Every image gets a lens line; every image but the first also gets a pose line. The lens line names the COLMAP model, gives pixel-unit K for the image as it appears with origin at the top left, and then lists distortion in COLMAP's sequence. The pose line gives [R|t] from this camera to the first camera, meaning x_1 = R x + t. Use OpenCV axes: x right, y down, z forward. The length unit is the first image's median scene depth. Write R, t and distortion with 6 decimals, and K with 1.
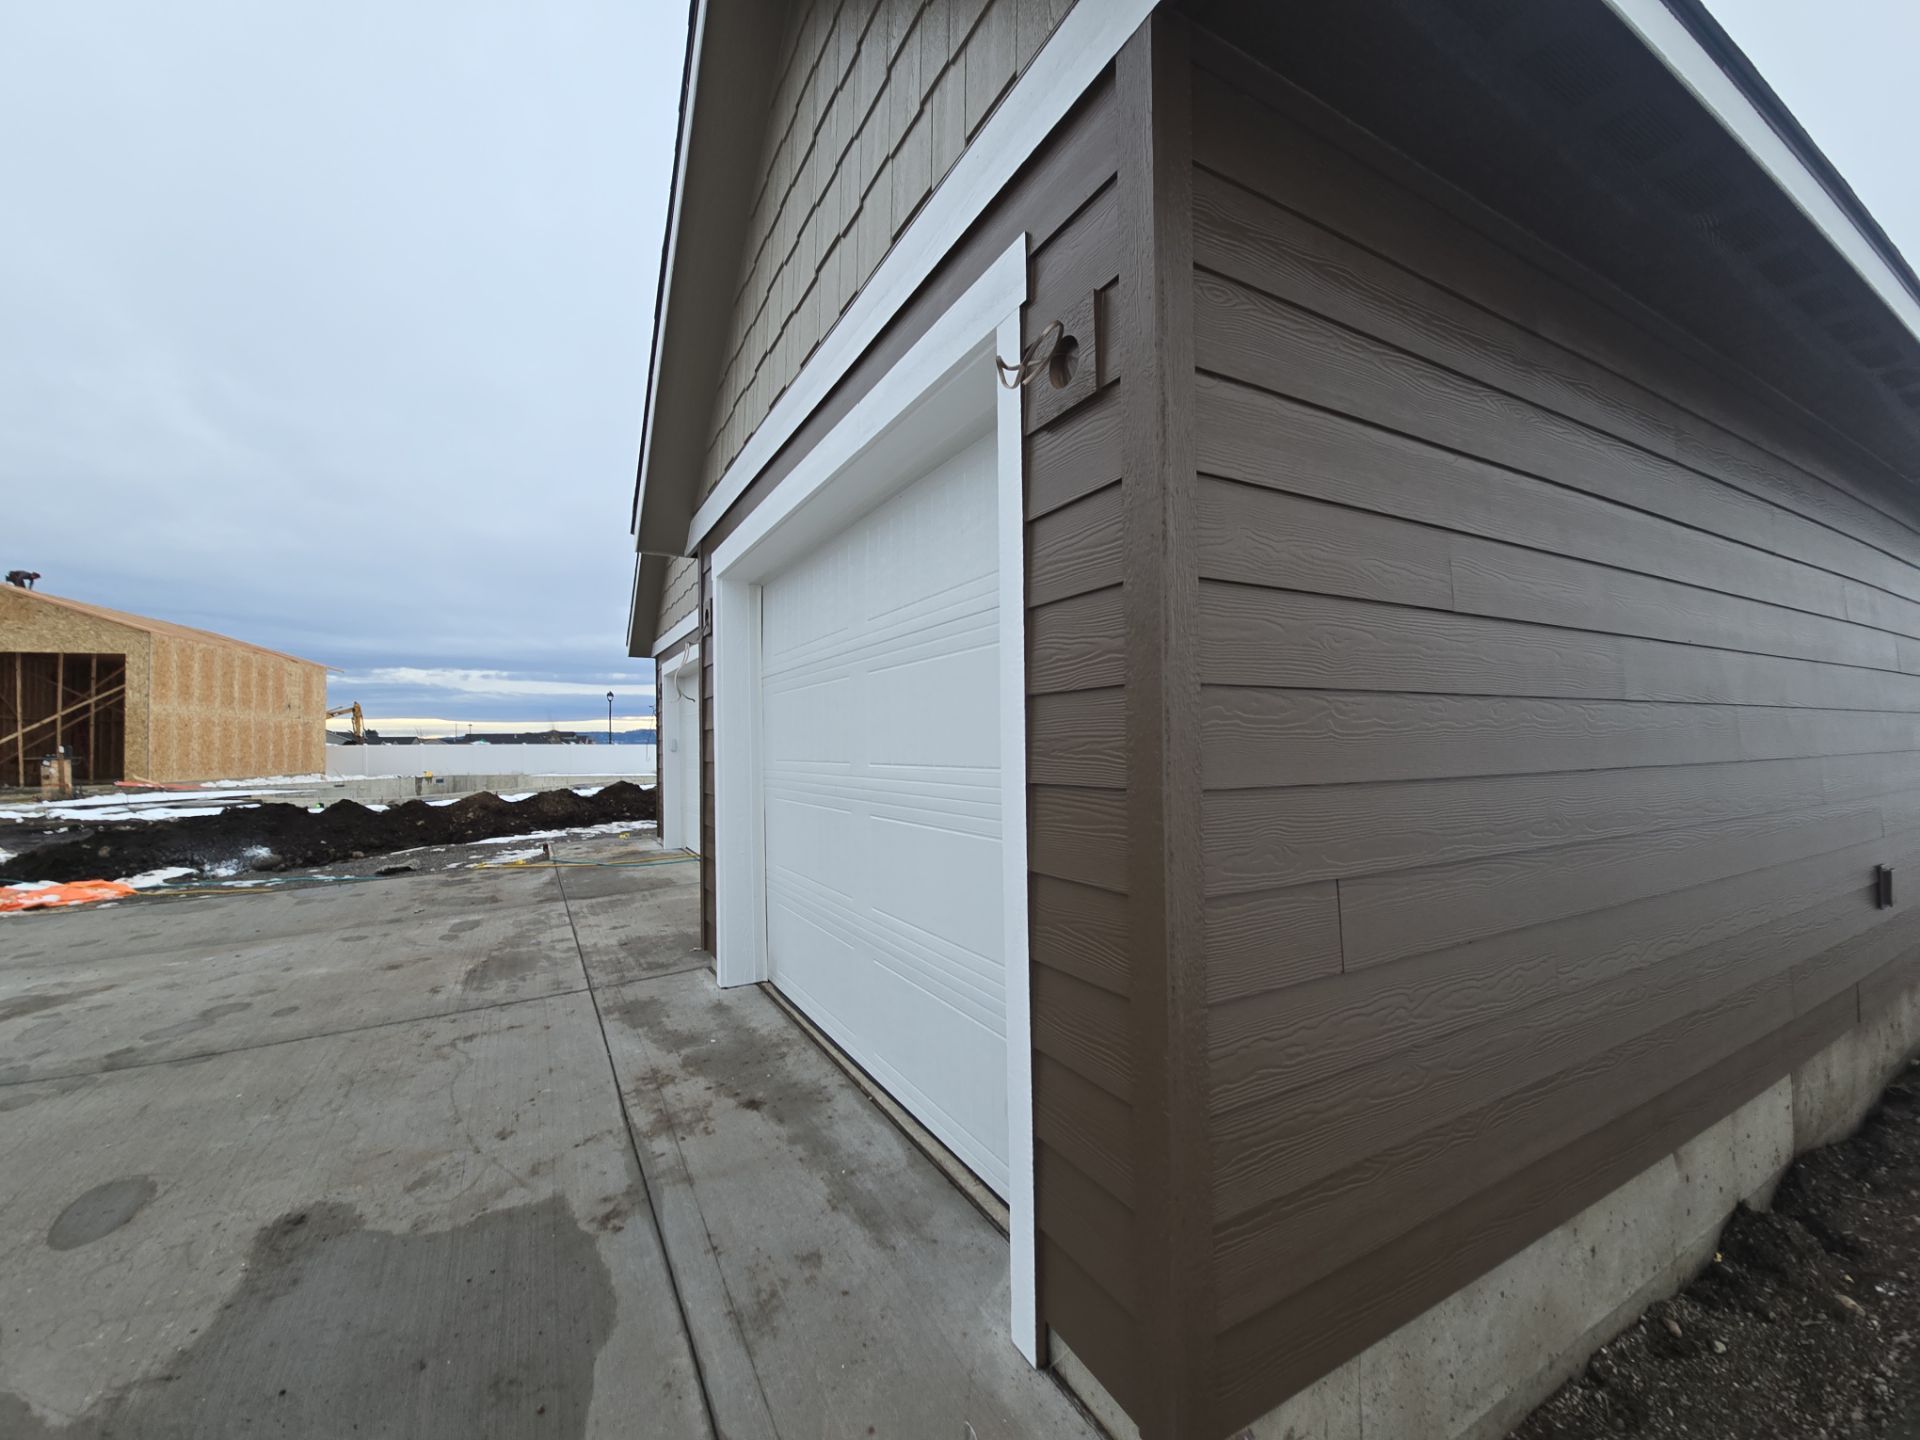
lens RADIAL K [[773.7, 0, 963.1], [0, 773.7, 720.4], [0, 0, 1]] dist [0.001151, -0.000082]
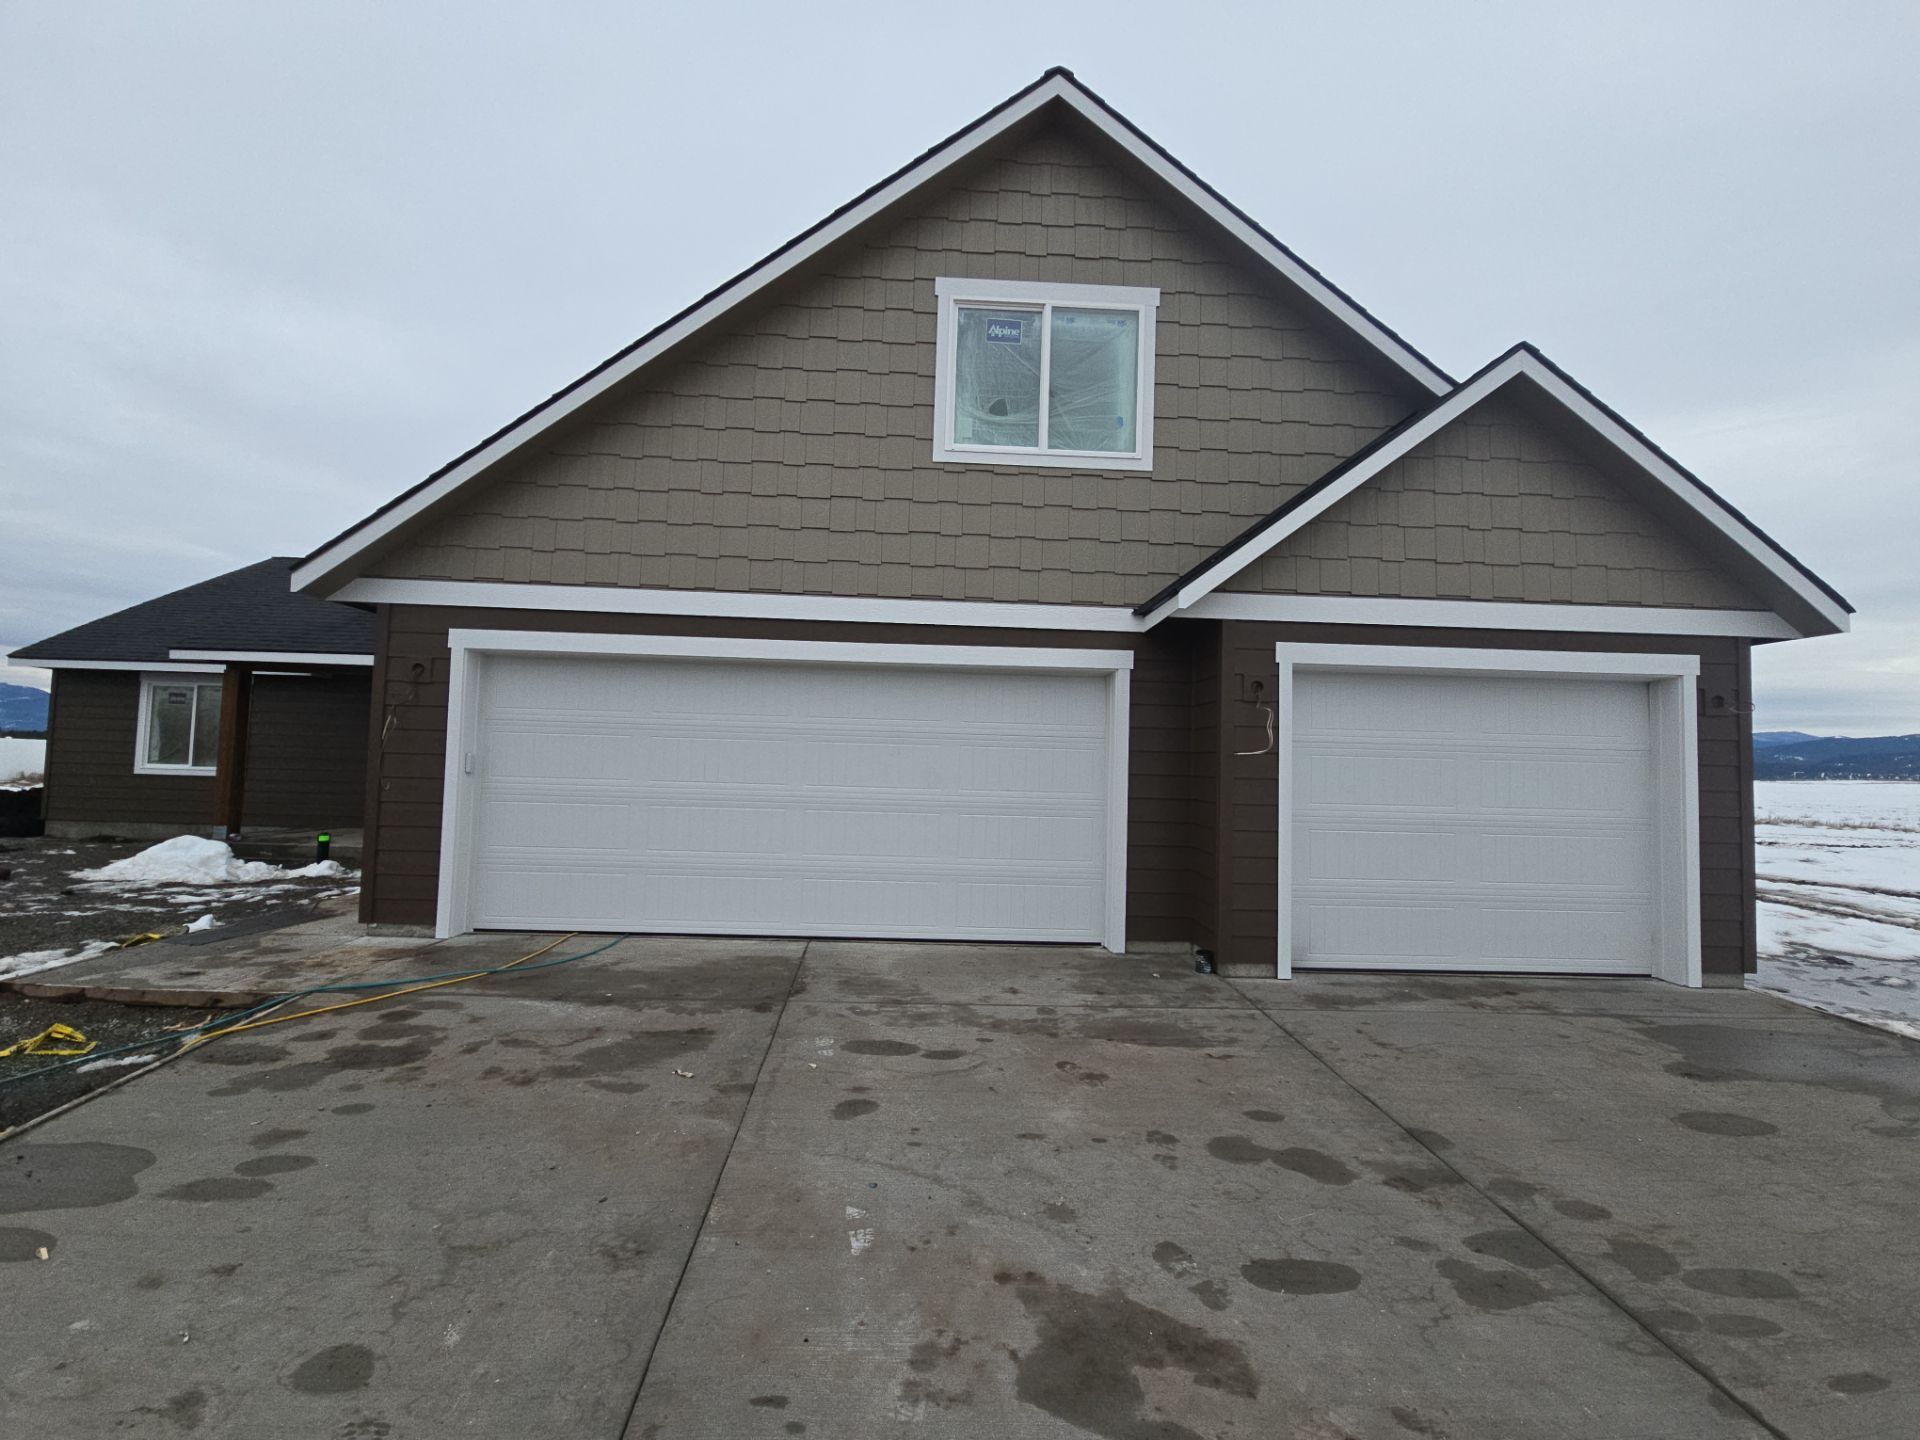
lens RADIAL K [[773.7, 0, 965.0], [0, 773.7, 722.6], [0, 0, 1]] dist [0.001151, -0.000082]
pose [[0.466111, 0.076982, 0.881371, -1.991329], [-0.058434, 0.996711, -0.056153, 0.024826], [-0.882795, -0.025328, 0.469076, 1.010172]]
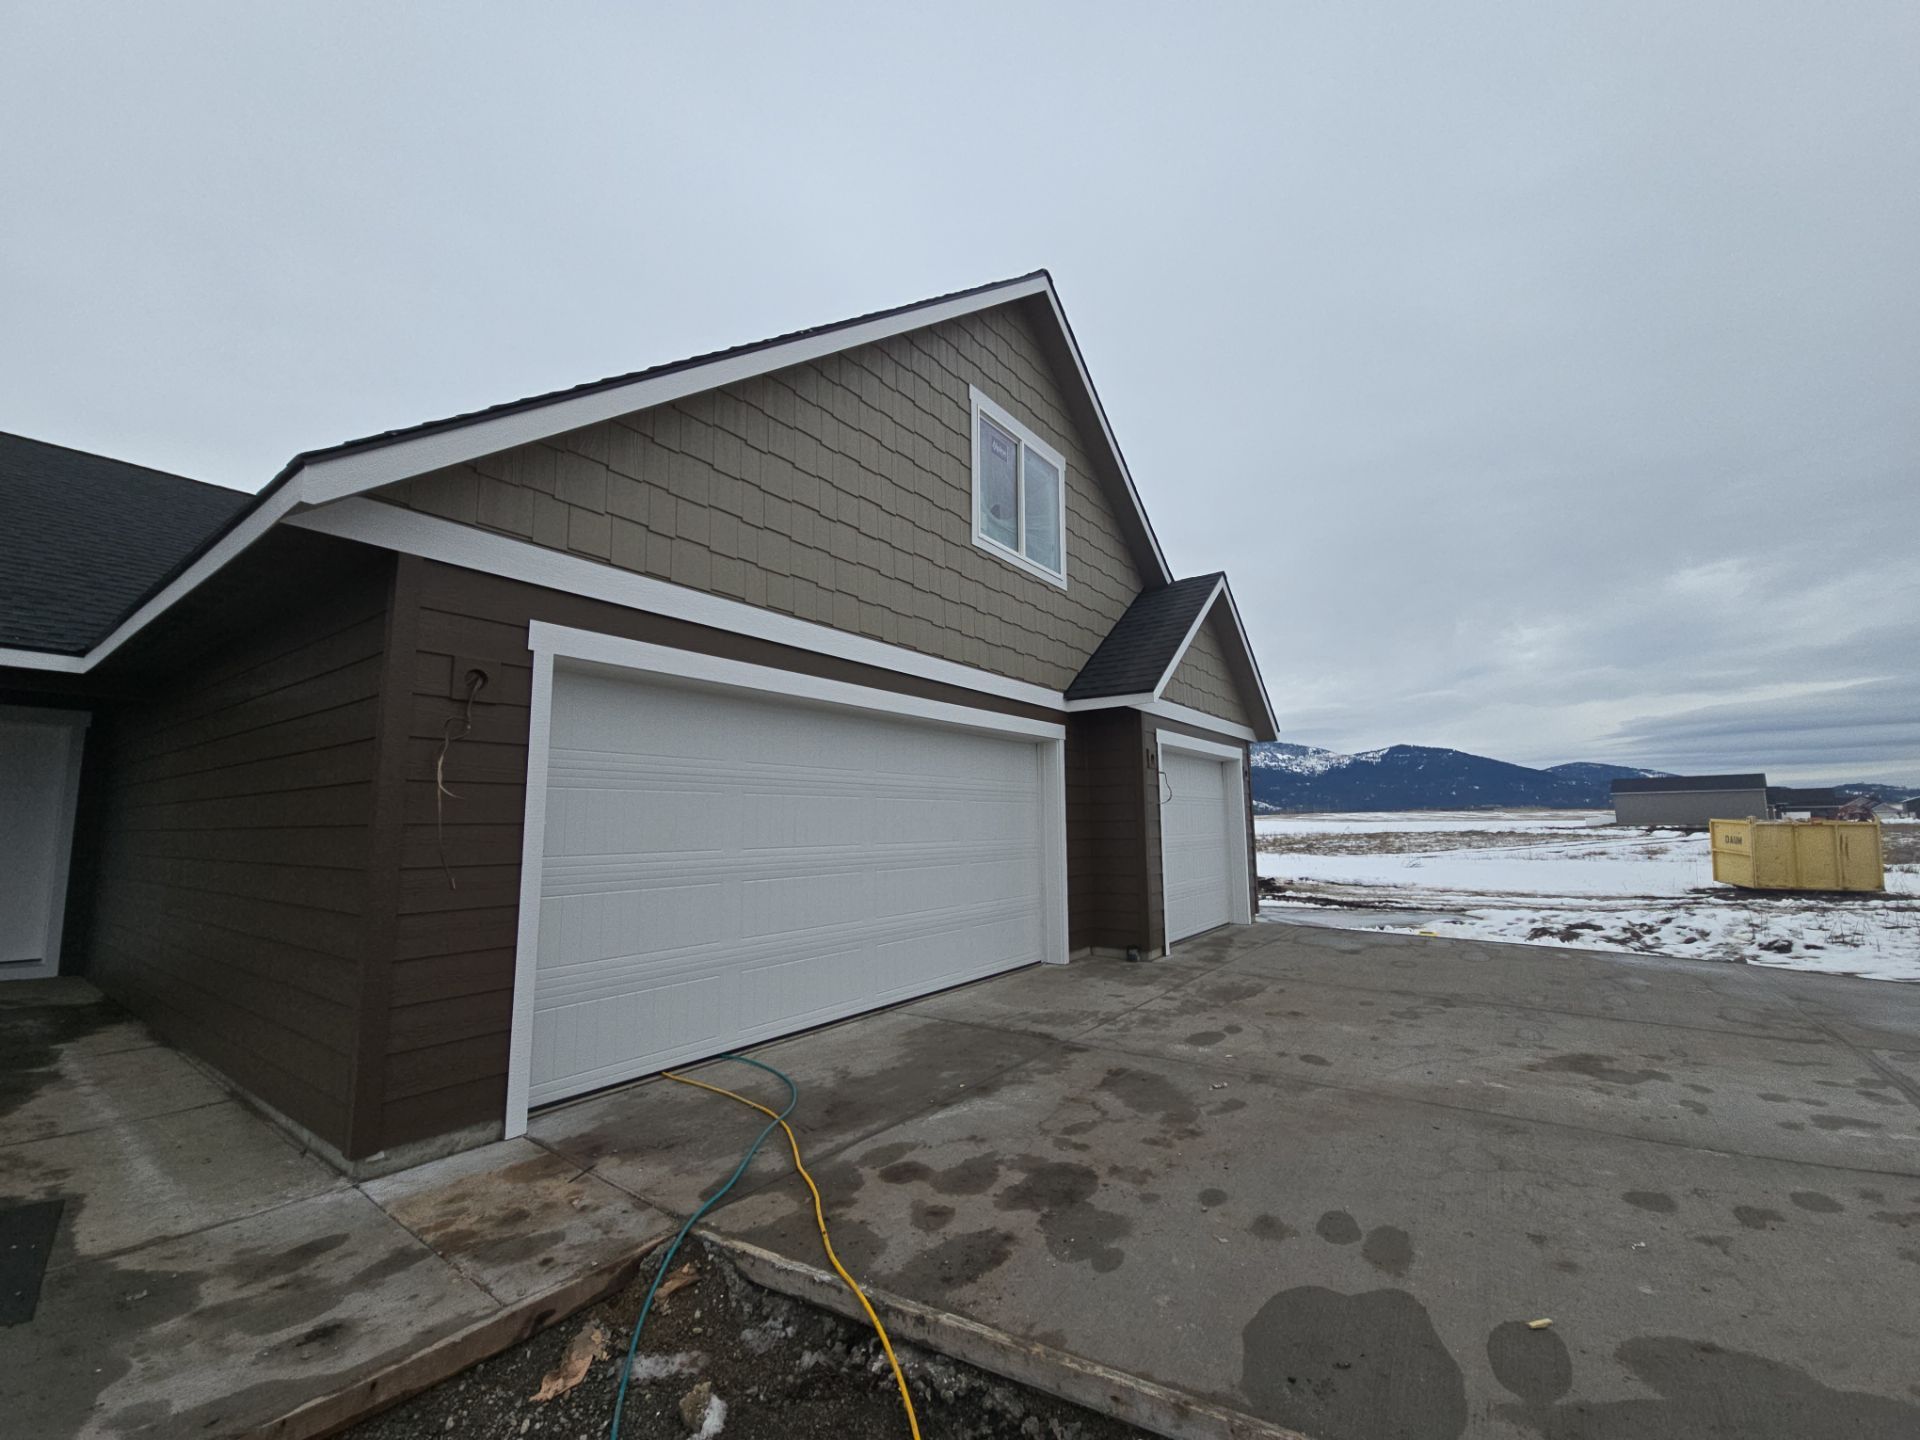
lens RADIAL K [[773.7, 0, 963.7], [0, 773.7, 723.1], [0, 0, 1]] dist [0.001151, -0.000082]
pose [[-0.409157, 0.141503, 0.901425, -2.199603], [-0.003124, 0.987679, -0.156461, 0.089128], [-0.912458, -0.066834, -0.403674, 2.609302]]
